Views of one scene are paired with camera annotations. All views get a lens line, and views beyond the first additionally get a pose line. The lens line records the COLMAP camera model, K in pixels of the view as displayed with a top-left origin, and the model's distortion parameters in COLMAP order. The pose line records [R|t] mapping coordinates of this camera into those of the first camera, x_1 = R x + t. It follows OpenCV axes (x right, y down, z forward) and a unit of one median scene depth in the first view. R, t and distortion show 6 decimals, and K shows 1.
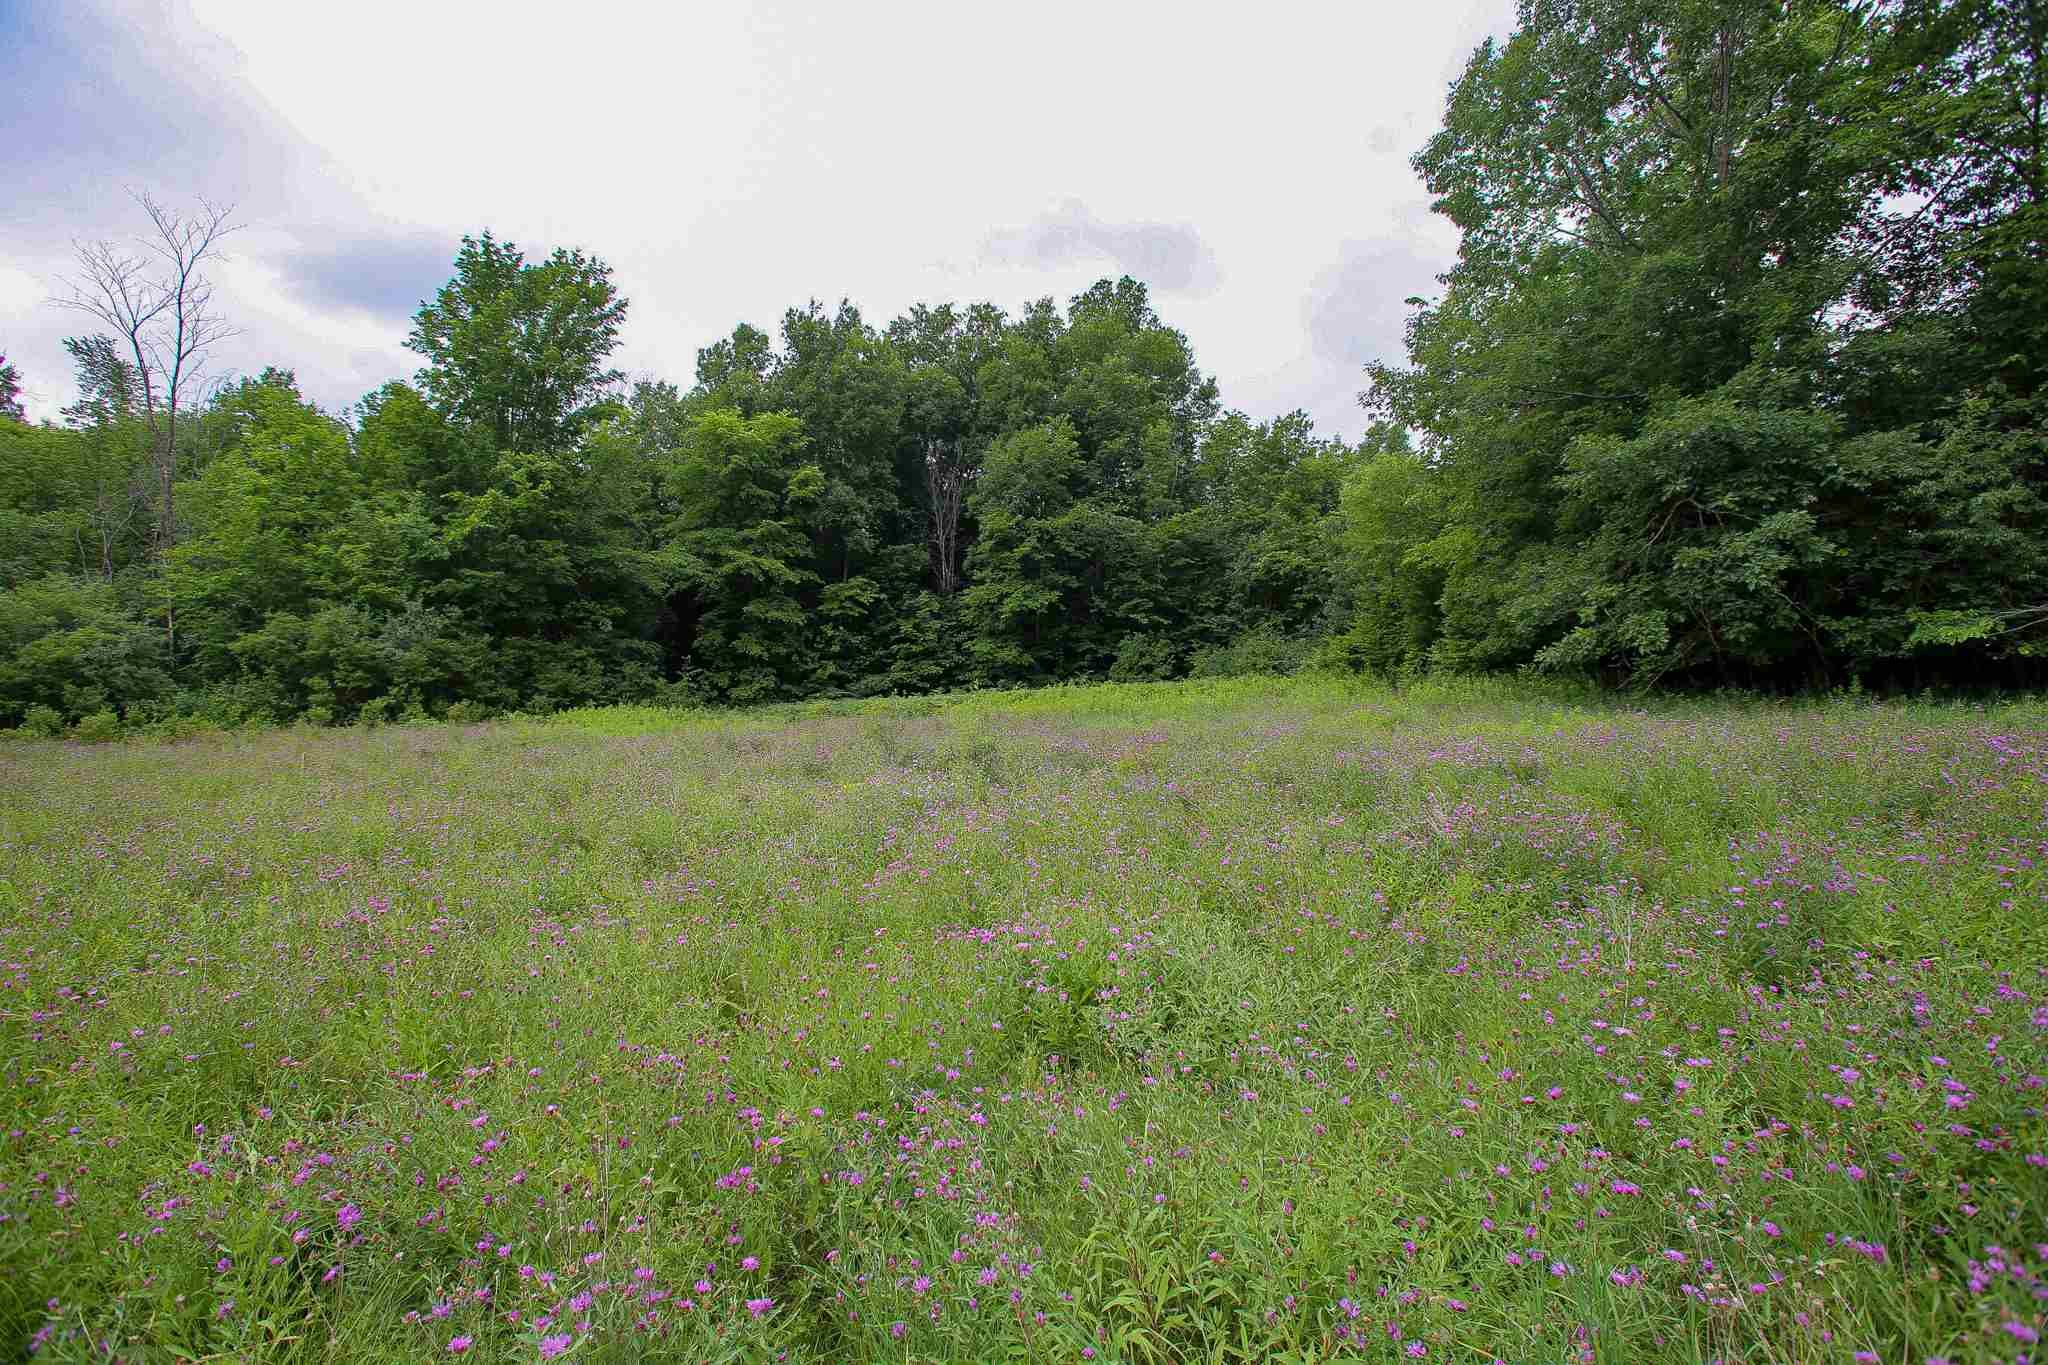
lens RADIAL K [[1076.5, 0, 1024.0], [0, 1076.5, 682.5], [0, 0, 1]] dist [-0.000148, 0.000337]
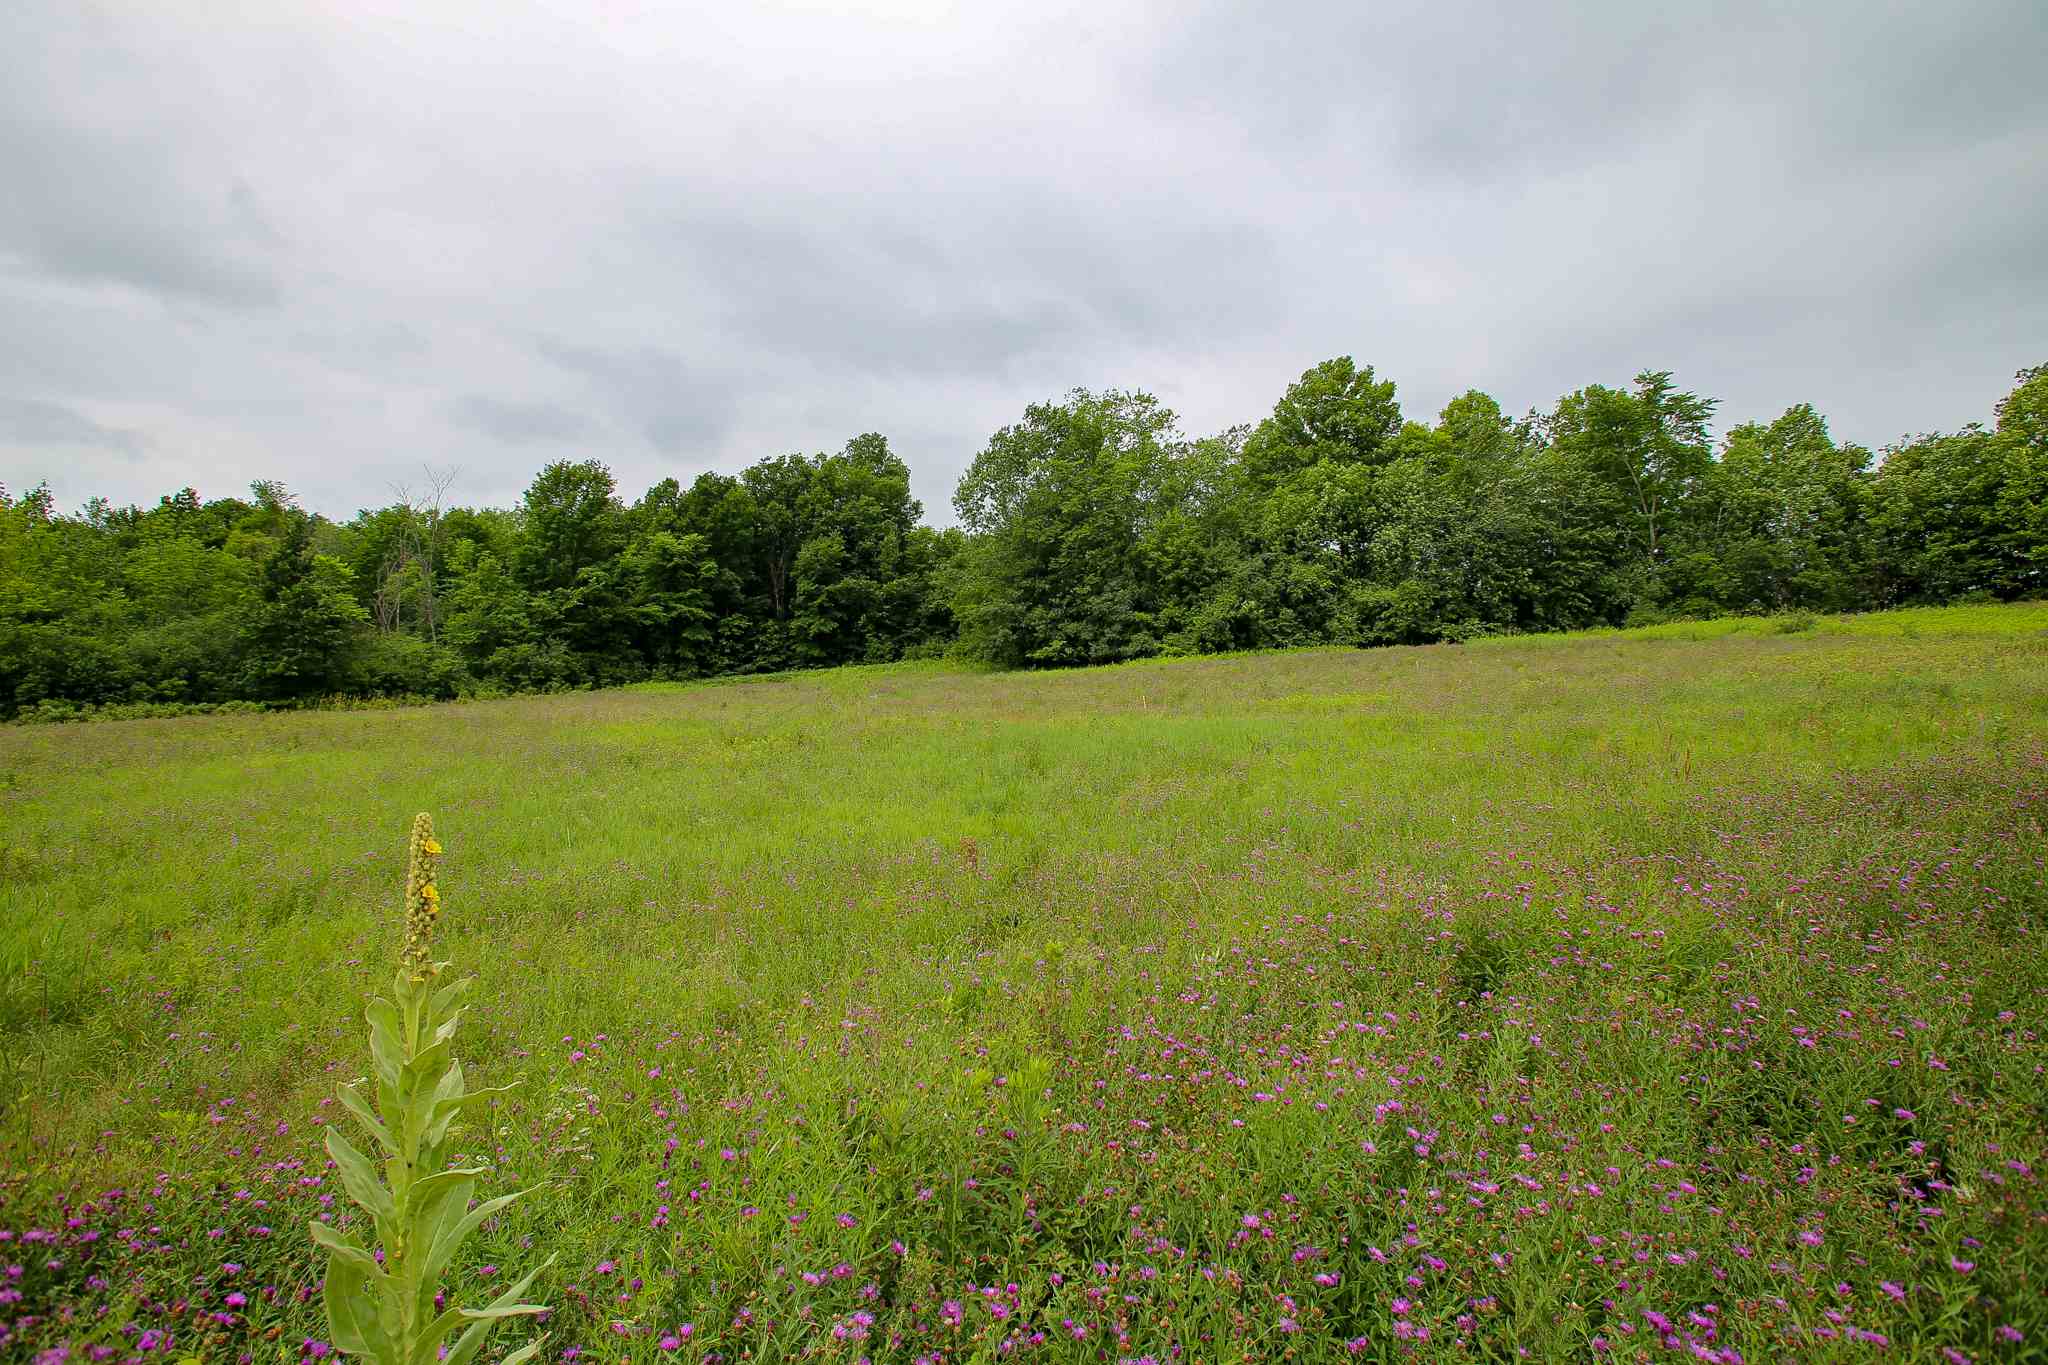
lens RADIAL K [[1076.5, 0, 1024.0], [0, 1076.5, 682.5], [0, 0, 1]] dist [-0.000148, 0.000337]
pose [[0.983940, -0.034299, 0.175173, 0.018639], [0.028947, 0.999036, 0.033015, -0.023017], [-0.176136, -0.027414, 0.983984, -1.107790]]
